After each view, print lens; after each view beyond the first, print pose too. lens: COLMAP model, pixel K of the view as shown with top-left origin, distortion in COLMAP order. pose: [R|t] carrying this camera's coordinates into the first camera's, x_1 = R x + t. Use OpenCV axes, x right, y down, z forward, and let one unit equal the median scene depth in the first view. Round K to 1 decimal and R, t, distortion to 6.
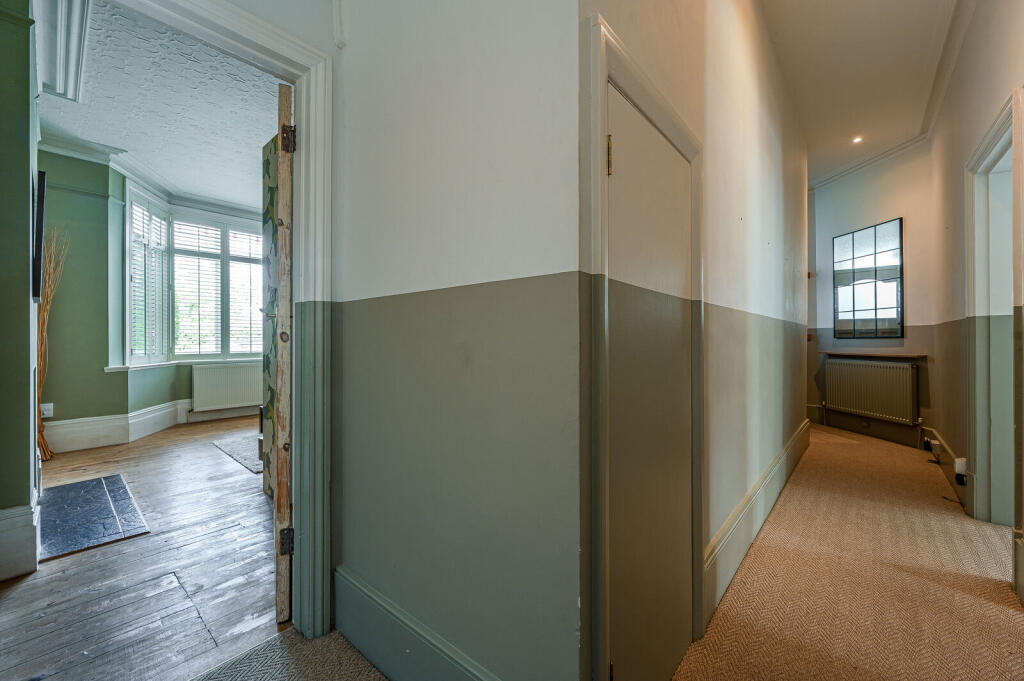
lens RADIAL K [[402.8, 0, 512.2], [0, 402.8, 340.2], [0, 0, 1]] dist [-0.001676, -0.000952]
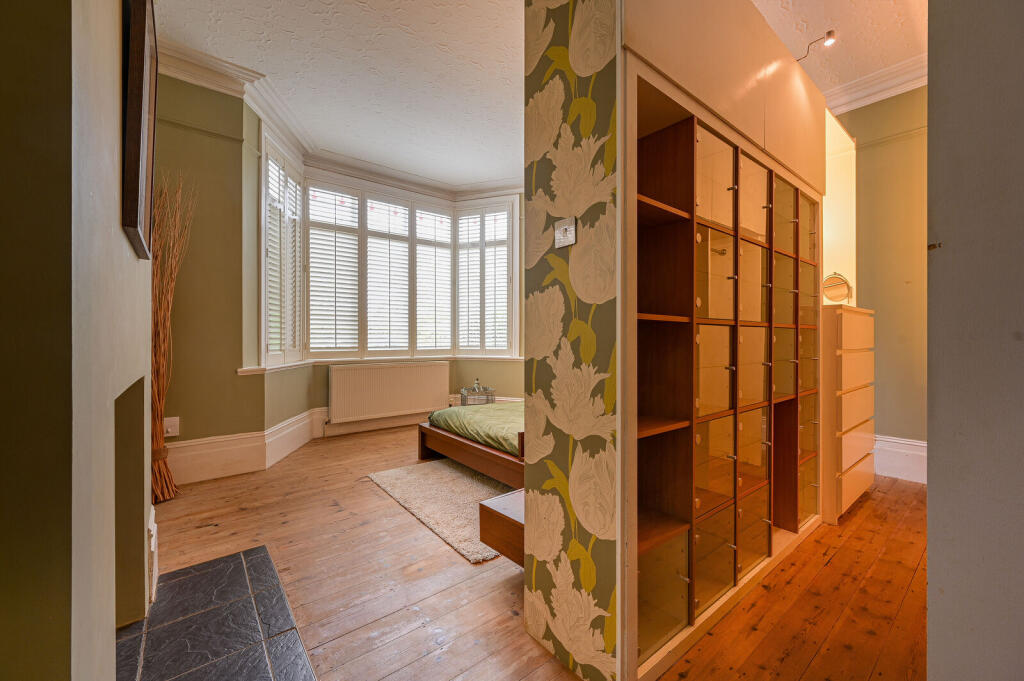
lens RADIAL K [[402.8, 0, 511.3], [0, 402.8, 338.6], [0, 0, 1]] dist [-0.001676, -0.000952]
pose [[0.984538, 0.004875, -0.175102, -0.328814], [-0.004516, 0.999987, 0.002448, 0.005970], [0.175112, -0.001620, 0.984547, 0.302022]]
